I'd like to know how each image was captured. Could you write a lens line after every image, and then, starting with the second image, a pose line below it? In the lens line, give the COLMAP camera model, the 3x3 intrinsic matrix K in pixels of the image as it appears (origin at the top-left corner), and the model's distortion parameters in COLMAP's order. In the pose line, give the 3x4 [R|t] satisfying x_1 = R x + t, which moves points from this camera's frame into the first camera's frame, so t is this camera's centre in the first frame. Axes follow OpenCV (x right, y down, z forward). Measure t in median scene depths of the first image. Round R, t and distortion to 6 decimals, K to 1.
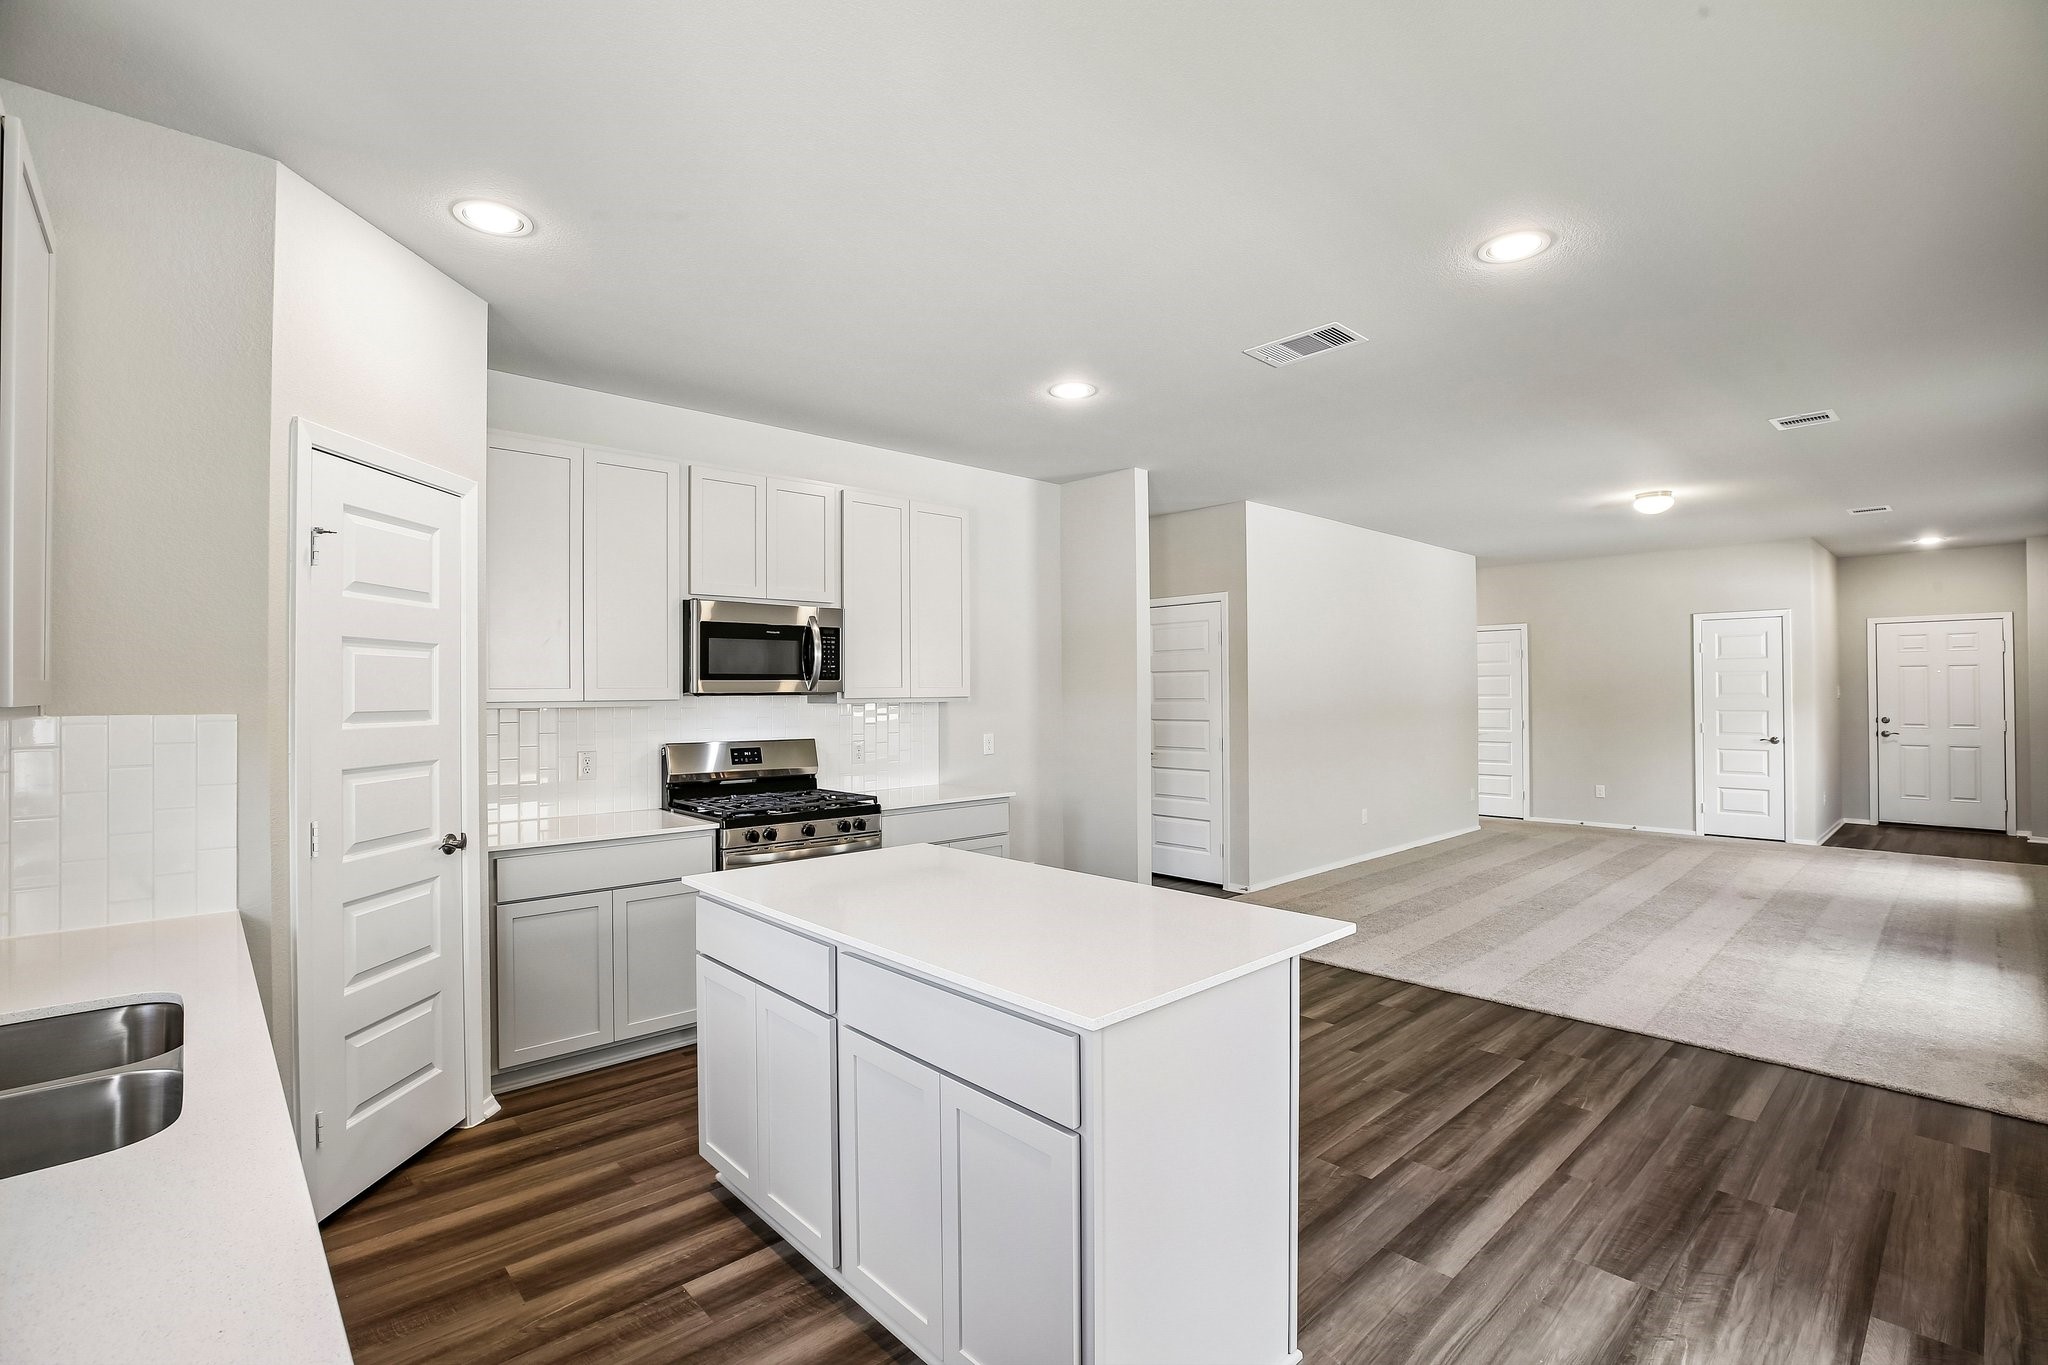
lens RADIAL K [[939.2, 0, 1016.2], [0, 939.2, 687.1], [0, 0, 1]] dist [-0.030872, 0.006859]
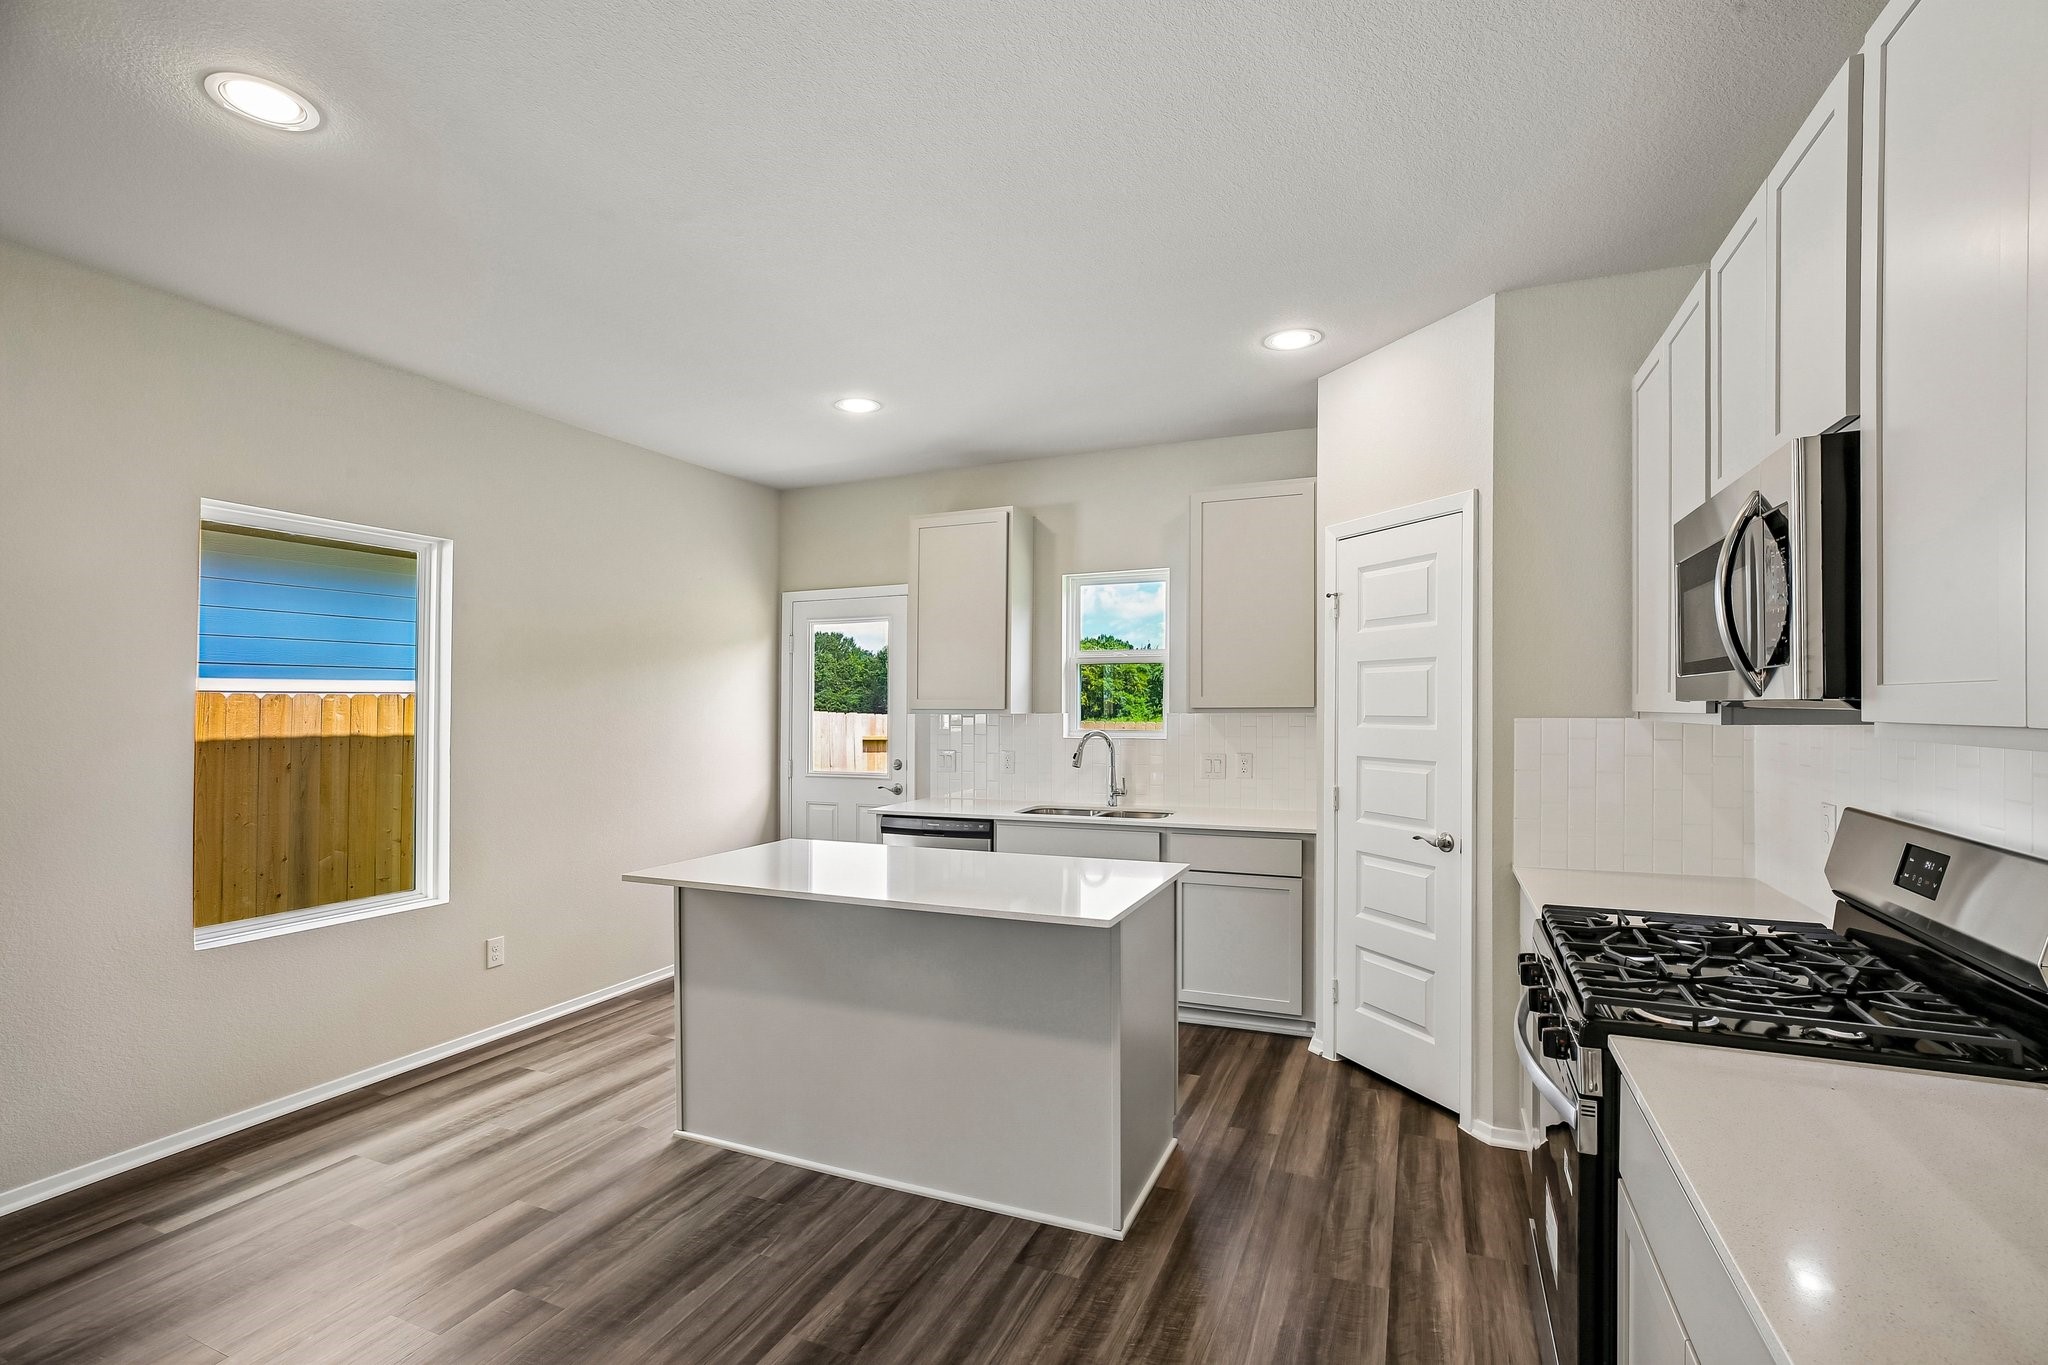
lens RADIAL K [[939.2, 0, 1009.1], [0, 939.2, 700.6], [0, 0, 1]] dist [-0.030872, 0.006859]
pose [[-0.917751, 0.002824, -0.397146, 0.297910], [0.006792, 0.999940, -0.008584, 0.011301], [0.397098, -0.010576, -0.917715, 1.917283]]
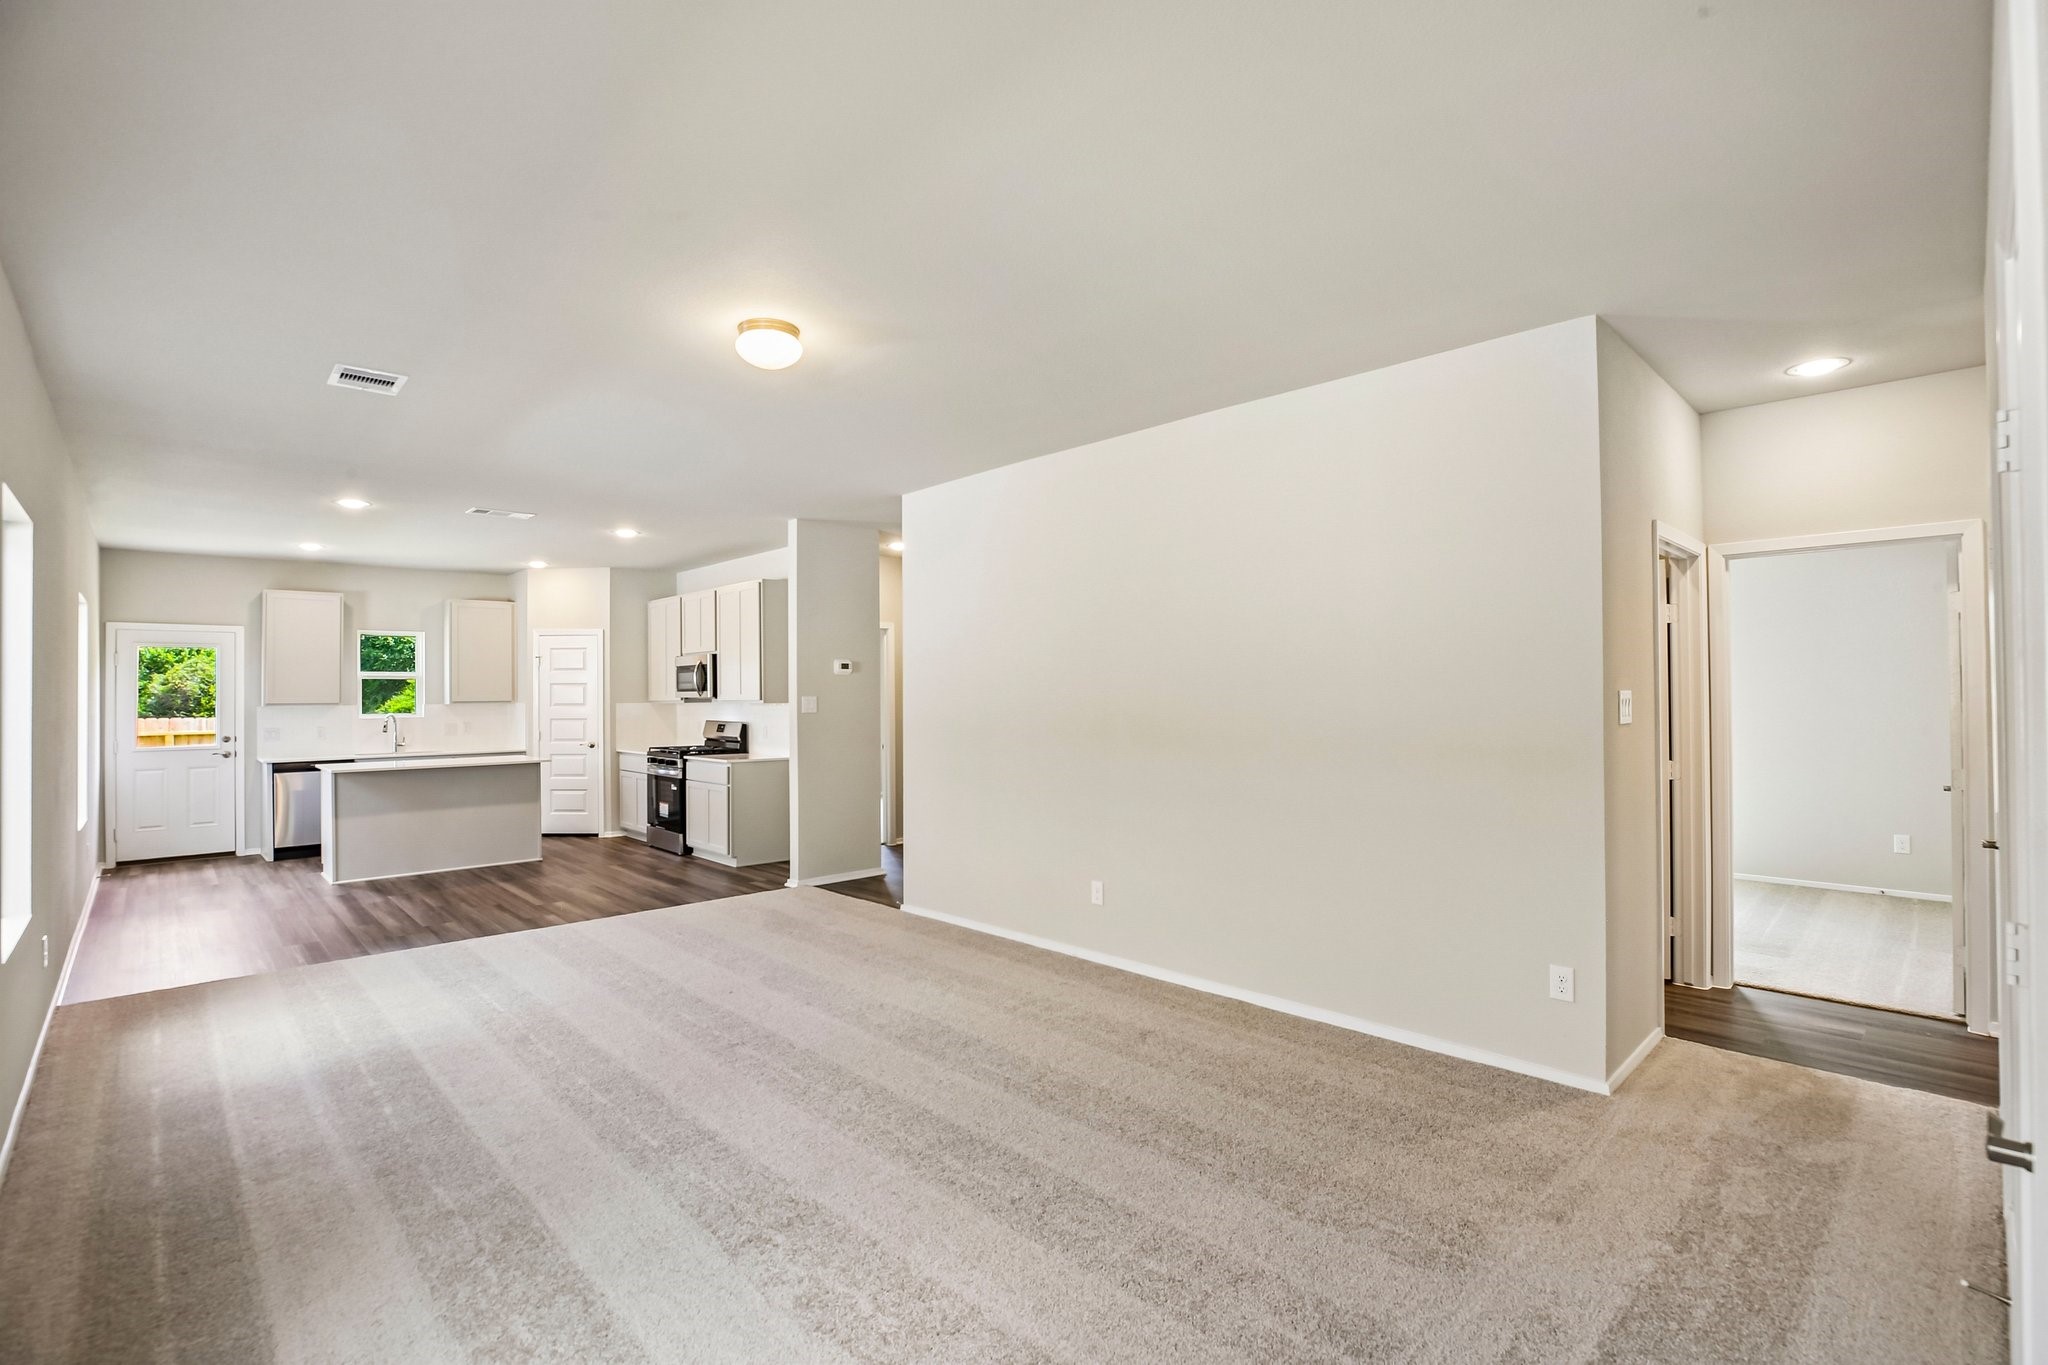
lens RADIAL K [[939.2, 0, 1030.6], [0, 939.2, 695.9], [0, 0, 1]] dist [-0.030872, 0.006859]
pose [[0.020049, 0.000769, -0.999799, 2.880142], [0.013407, 0.999910, 0.001038, 0.015645], [0.999709, -0.013425, 0.020037, 2.647175]]
